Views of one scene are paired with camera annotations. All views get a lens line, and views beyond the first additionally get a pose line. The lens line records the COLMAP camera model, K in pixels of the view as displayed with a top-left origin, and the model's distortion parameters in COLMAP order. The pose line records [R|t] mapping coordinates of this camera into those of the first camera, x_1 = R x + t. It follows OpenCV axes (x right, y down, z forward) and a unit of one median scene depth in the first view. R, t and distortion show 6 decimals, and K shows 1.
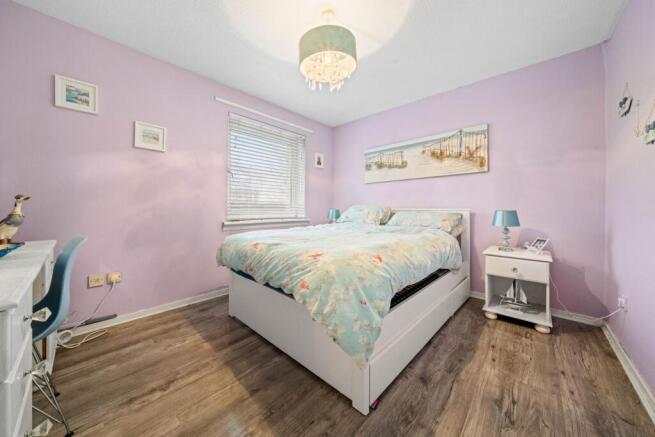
lens RADIAL K [[228.3, 0, 330.4], [0, 228.3, 209.9], [0, 0, 1]] dist [-0.002140, 0.000362]
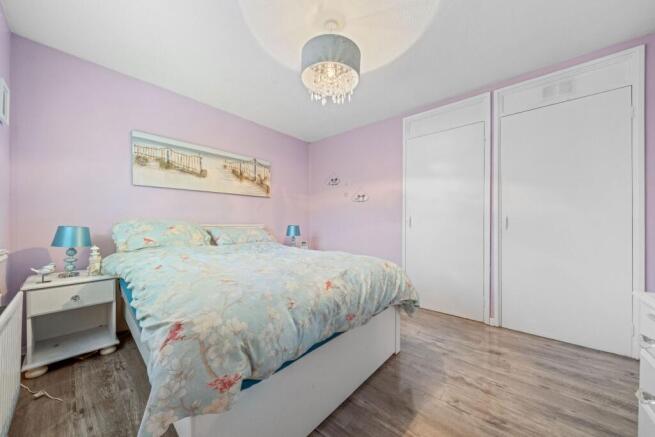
lens RADIAL K [[228.3, 0, 326.0], [0, 228.3, 223.0], [0, 0, 1]] dist [-0.002140, 0.000362]
pose [[-0.016376, 0.010426, 0.999812, -0.519507], [0.016385, 0.999814, -0.010157, 0.001714], [-0.999732, 0.016215, -0.016543, 0.545378]]
